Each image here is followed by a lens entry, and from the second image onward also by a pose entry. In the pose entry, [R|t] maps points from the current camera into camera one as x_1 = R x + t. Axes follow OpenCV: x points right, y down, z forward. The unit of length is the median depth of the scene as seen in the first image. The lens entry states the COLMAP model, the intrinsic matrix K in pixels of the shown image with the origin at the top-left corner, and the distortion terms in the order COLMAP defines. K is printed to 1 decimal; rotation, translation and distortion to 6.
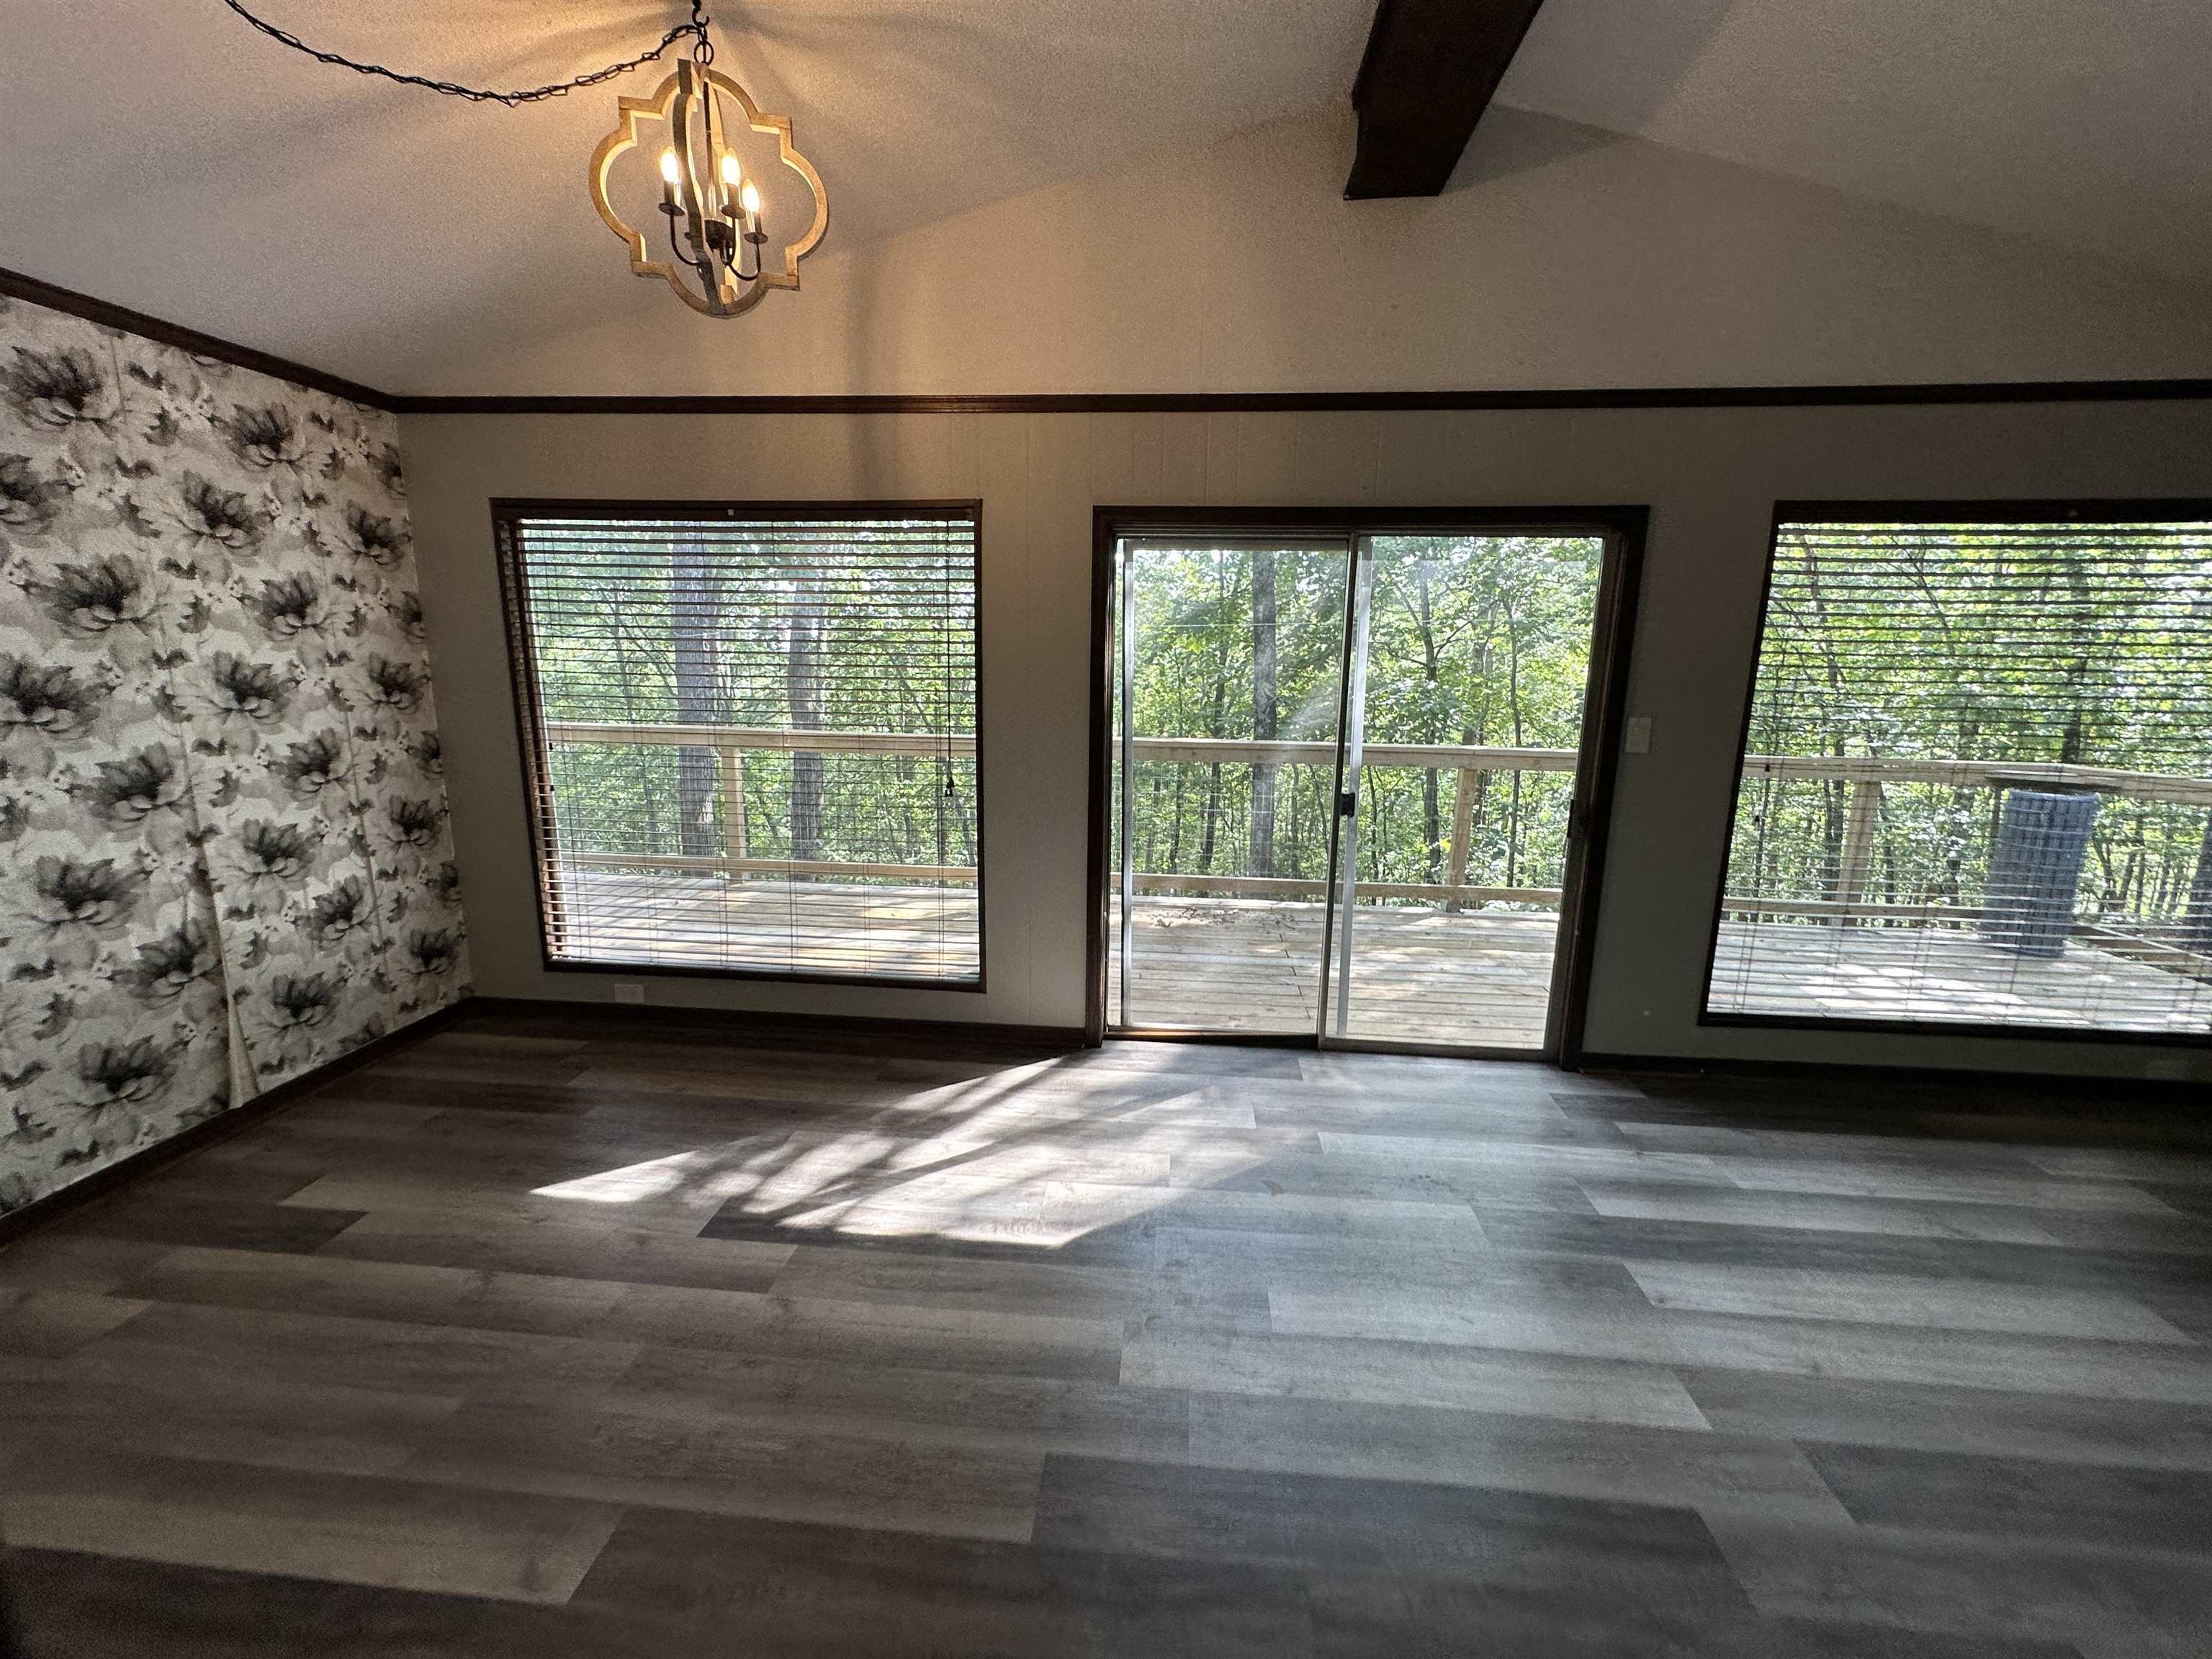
lens RADIAL K [[887.4, 0, 1093.9], [0, 887.4, 826.1], [0, 0, 1]] dist [-0.005225, -0.000232]
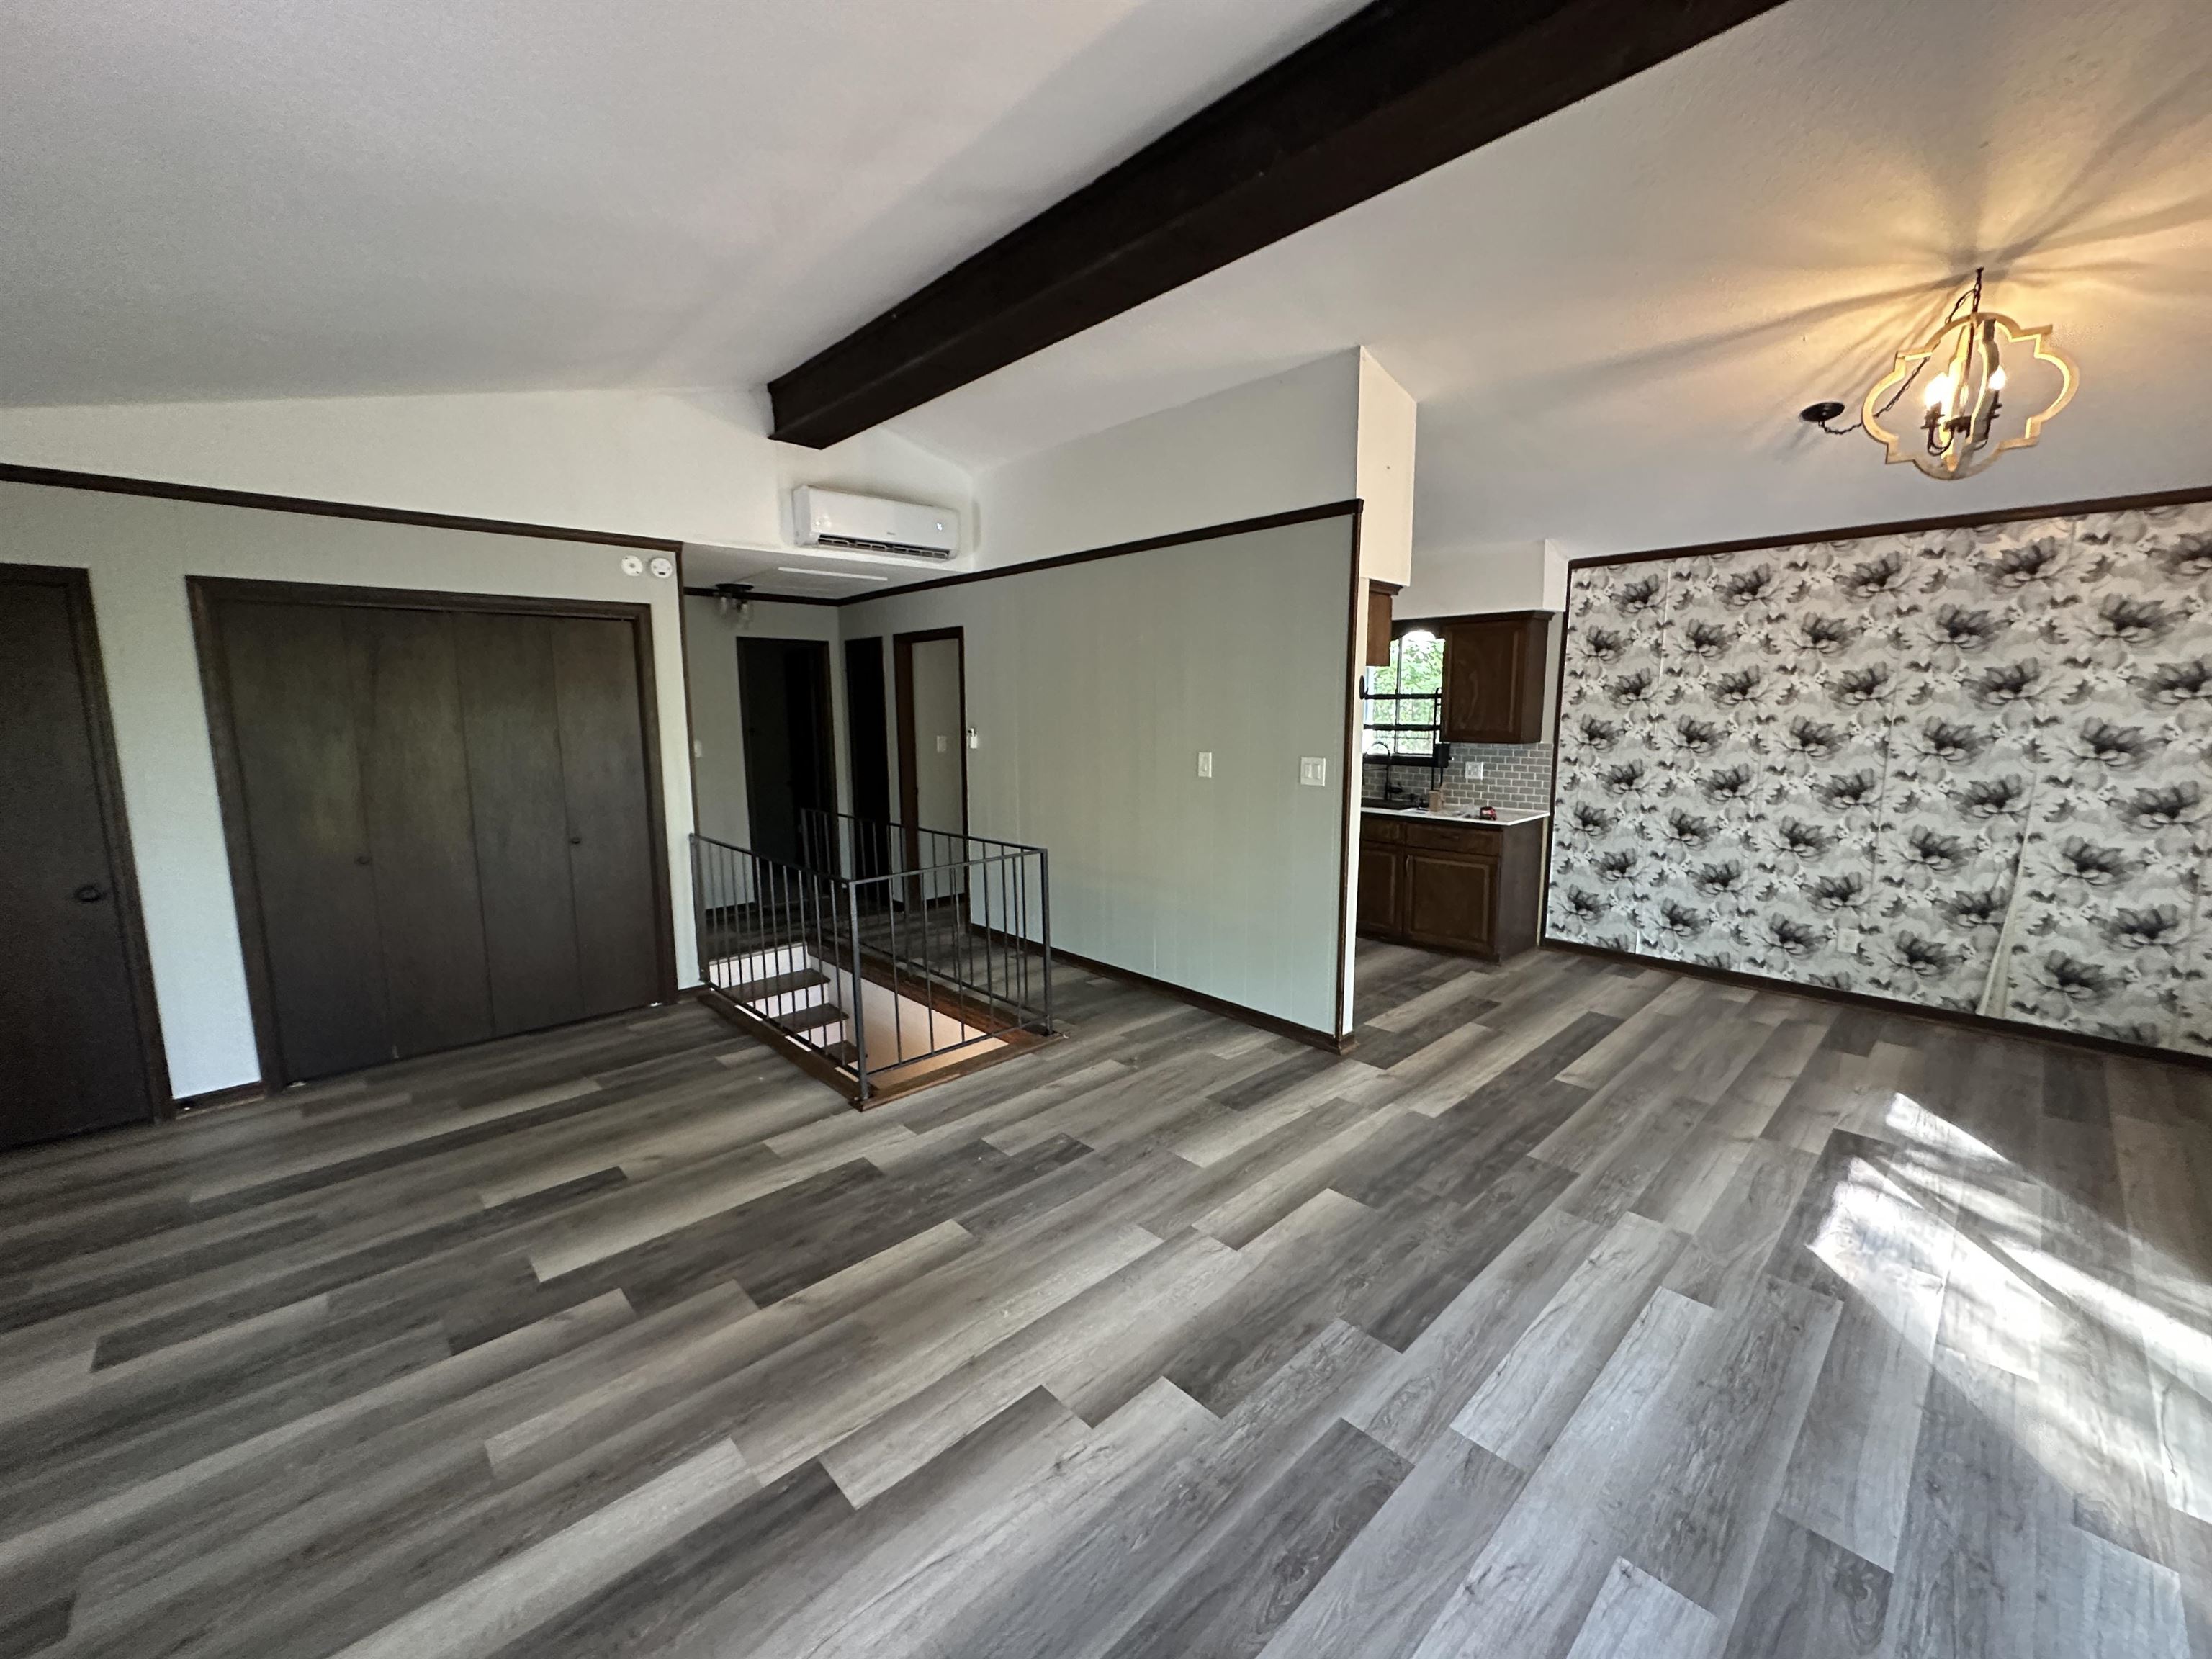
lens RADIAL K [[887.4, 0, 1107.7], [0, 887.4, 837.7], [0, 0, 1]] dist [-0.005225, -0.000232]
pose [[-0.664527, 0.109461, -0.739204, 1.227292], [-0.142547, 0.952480, 0.269189, -0.183016], [0.733543, 0.284254, -0.617345, 0.827341]]
